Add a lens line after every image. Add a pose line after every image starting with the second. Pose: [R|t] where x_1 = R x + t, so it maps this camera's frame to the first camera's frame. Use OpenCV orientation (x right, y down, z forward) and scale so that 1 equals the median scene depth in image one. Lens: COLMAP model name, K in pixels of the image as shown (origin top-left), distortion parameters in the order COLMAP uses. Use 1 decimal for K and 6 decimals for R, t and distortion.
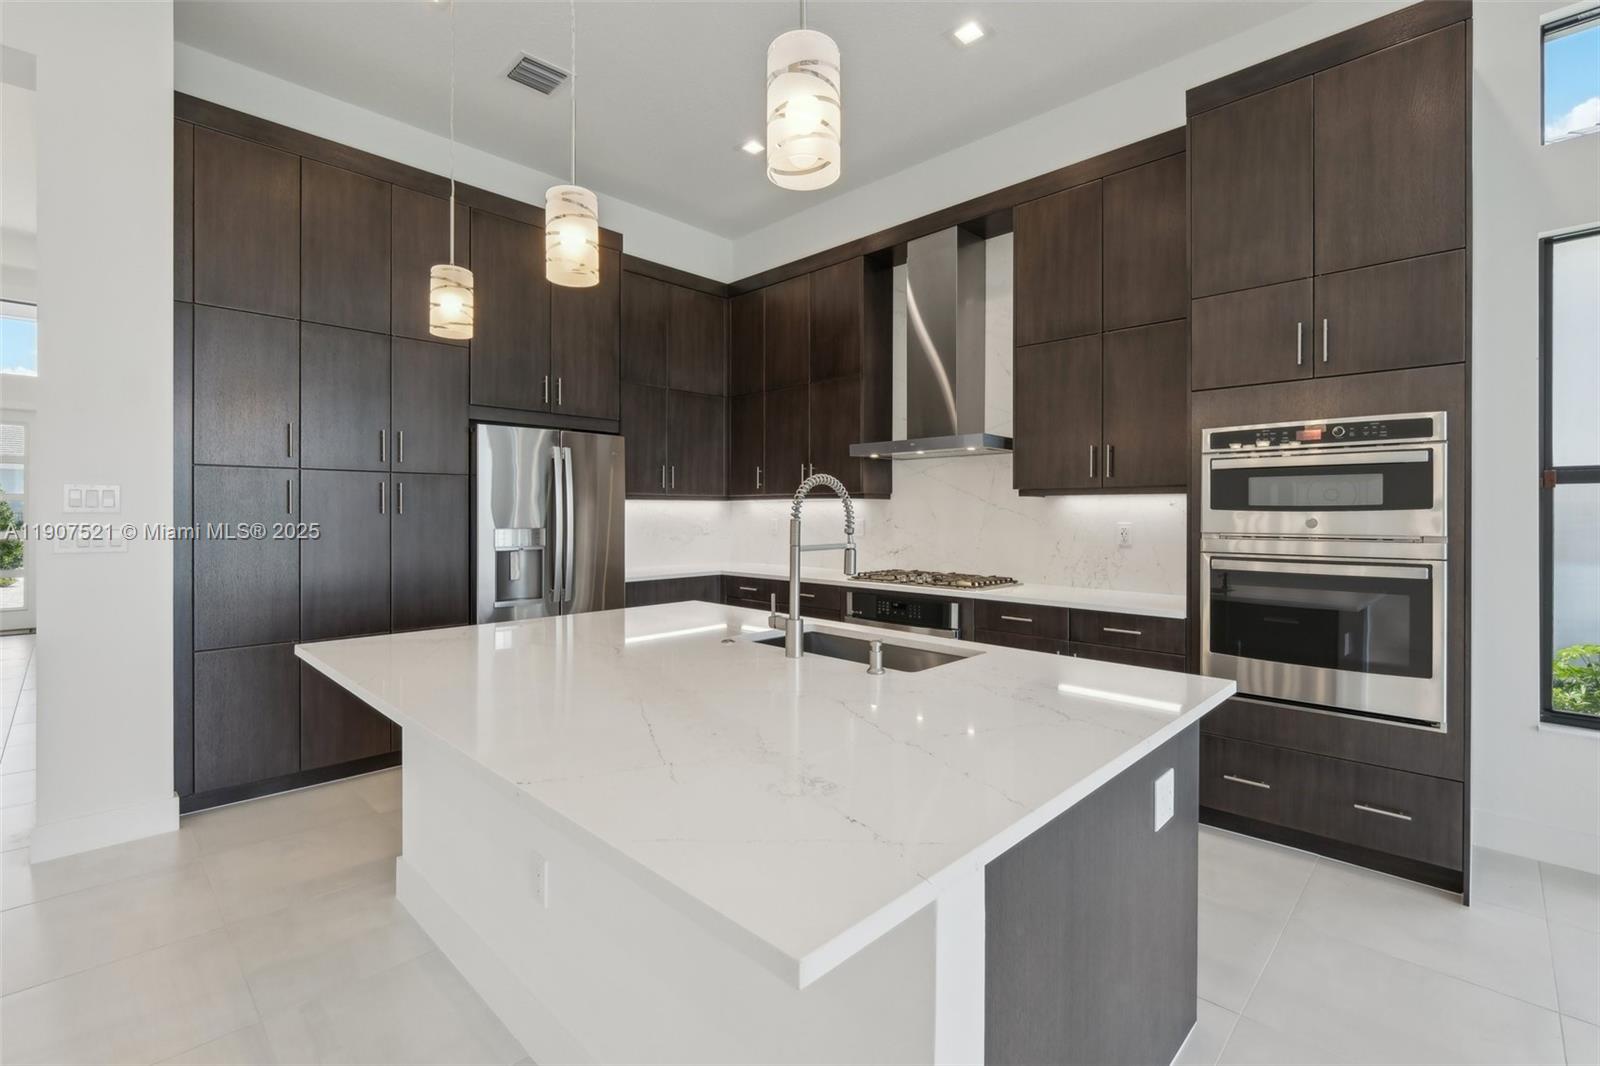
lens RADIAL K [[710.5, 0, 798.1], [0, 710.5, 520.4], [0, 0, 1]] dist [-0.001695, 0.000171]
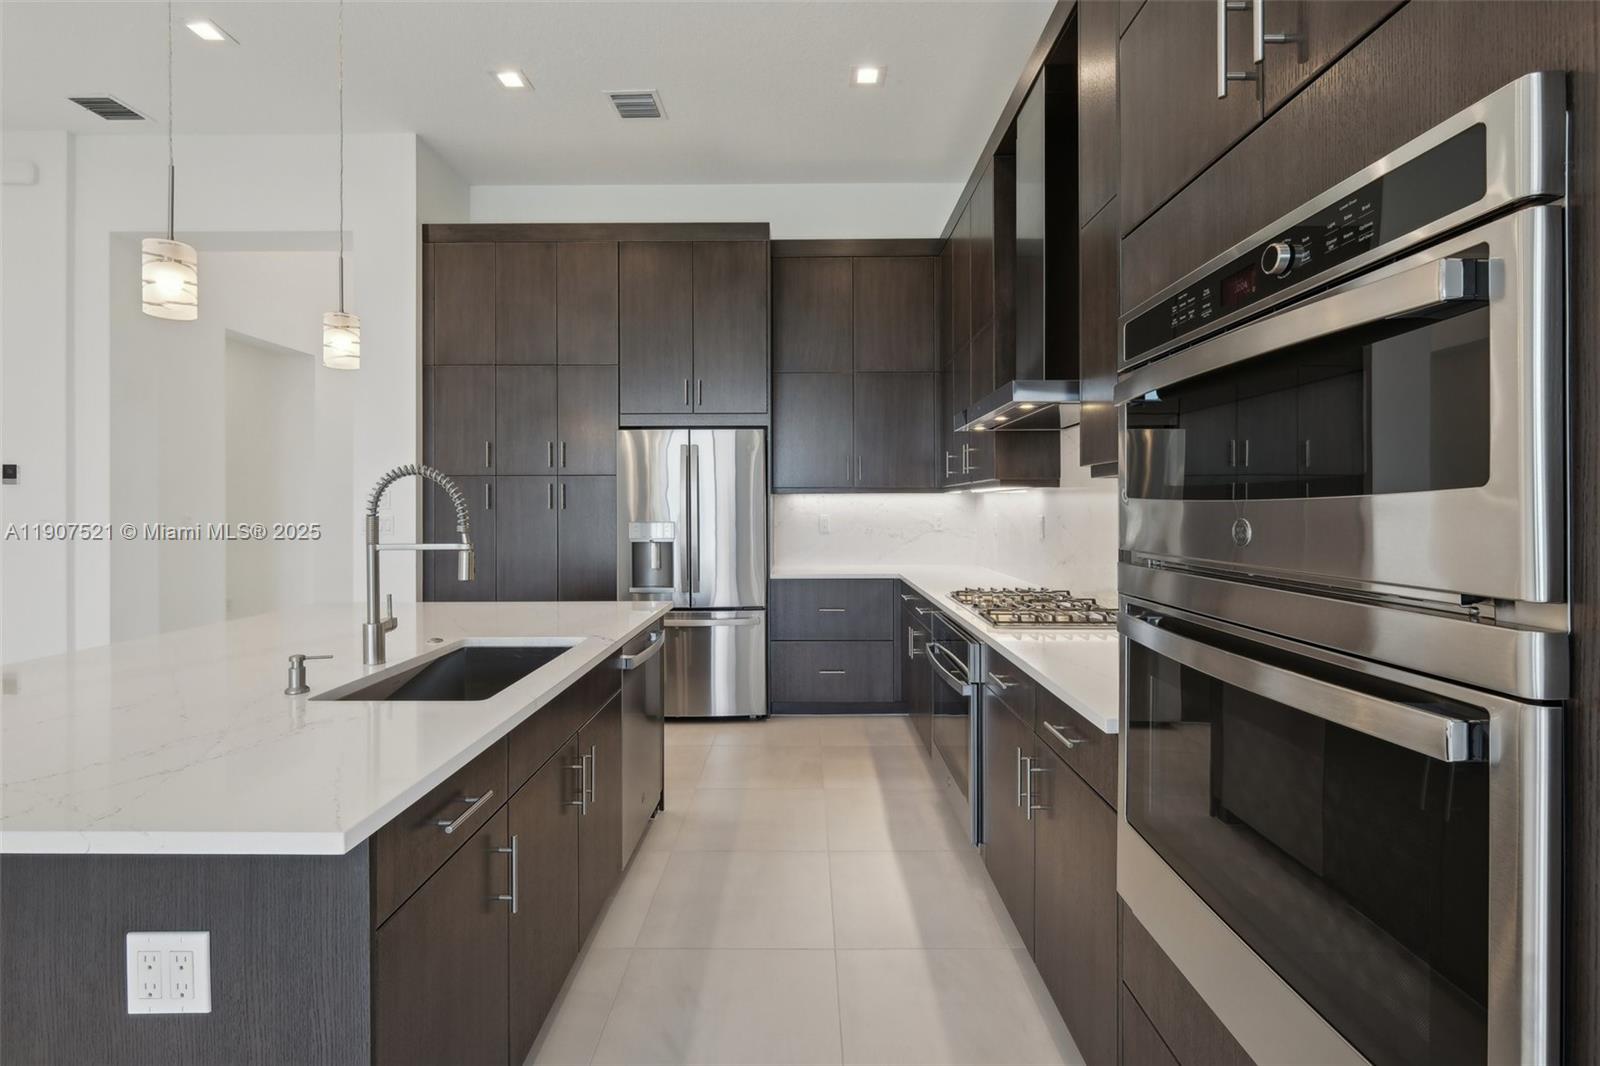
lens RADIAL K [[710.5, 0, 798.1], [0, 710.5, 520.4], [0, 0, 1]] dist [-0.001695, 0.000171]
pose [[0.697537, 0.008549, -0.716498, 0.716666], [-0.001855, 0.999947, 0.010126, -0.005126], [0.716547, -0.005734, 0.697516, 0.517155]]
